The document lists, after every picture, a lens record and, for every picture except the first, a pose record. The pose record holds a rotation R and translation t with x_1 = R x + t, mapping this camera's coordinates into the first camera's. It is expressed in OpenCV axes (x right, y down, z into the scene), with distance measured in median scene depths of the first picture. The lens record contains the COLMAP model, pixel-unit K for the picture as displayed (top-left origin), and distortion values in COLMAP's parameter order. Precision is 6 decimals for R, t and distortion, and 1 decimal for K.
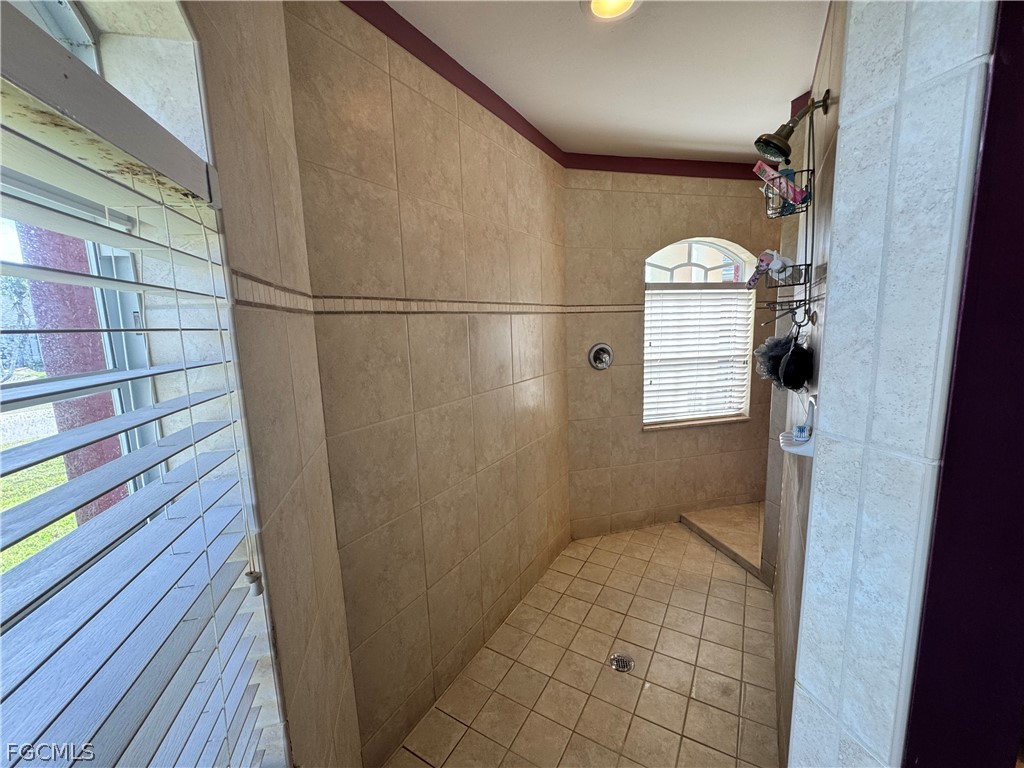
lens RADIAL K [[409.8, 0, 513.8], [0, 409.8, 383.3], [0, 0, 1]] dist [-0.001416, -0.000221]
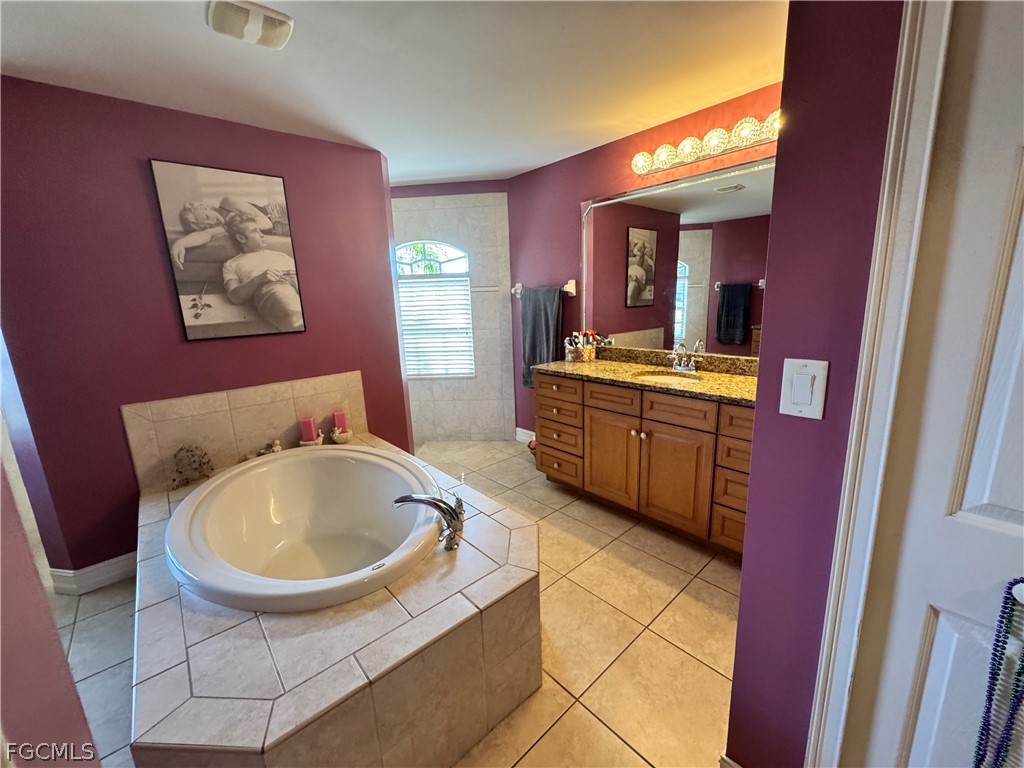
lens RADIAL K [[409.8, 0, 513.8], [0, 409.8, 383.3], [0, 0, 1]] dist [-0.001416, -0.000221]
pose [[0.954561, 0.056603, -0.292590, 2.324831], [-0.035437, 0.996390, 0.077145, 0.004708], [0.295900, -0.063271, 0.953121, -0.478679]]
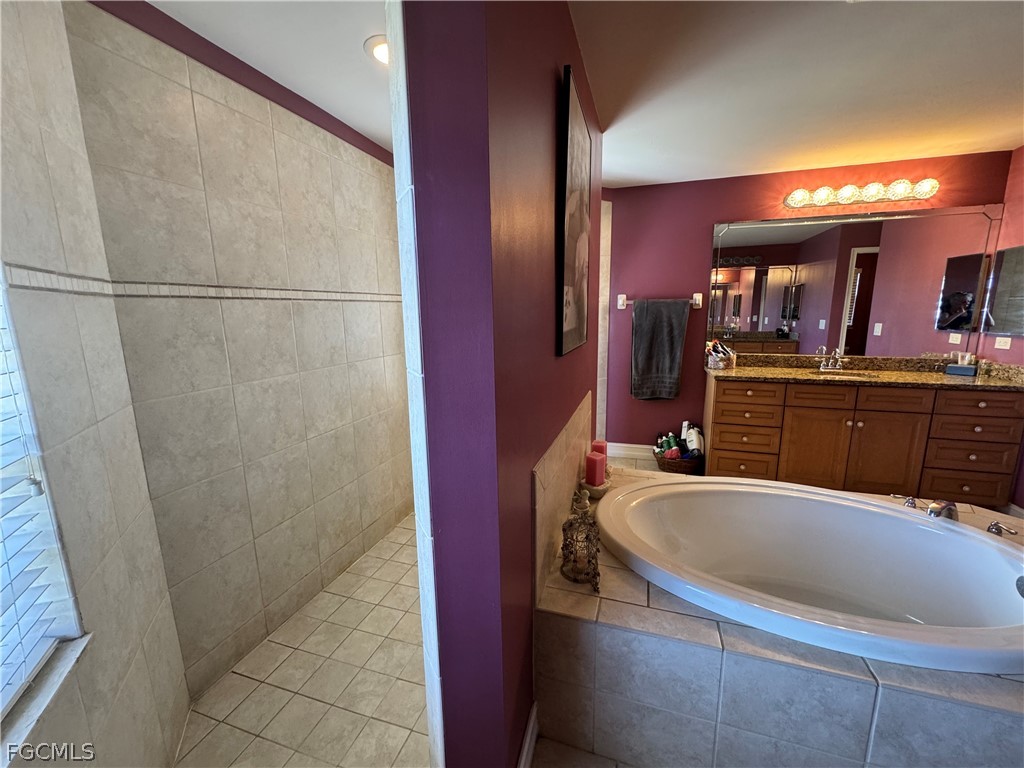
lens RADIAL K [[409.8, 0, 513.8], [0, 409.8, 383.3], [0, 0, 1]] dist [-0.001416, -0.000221]
pose [[0.975198, -0.021078, 0.220326, 0.281229], [0.015905, 0.999555, 0.025226, 0.051326], [-0.220760, -0.021096, 0.975100, -0.305500]]
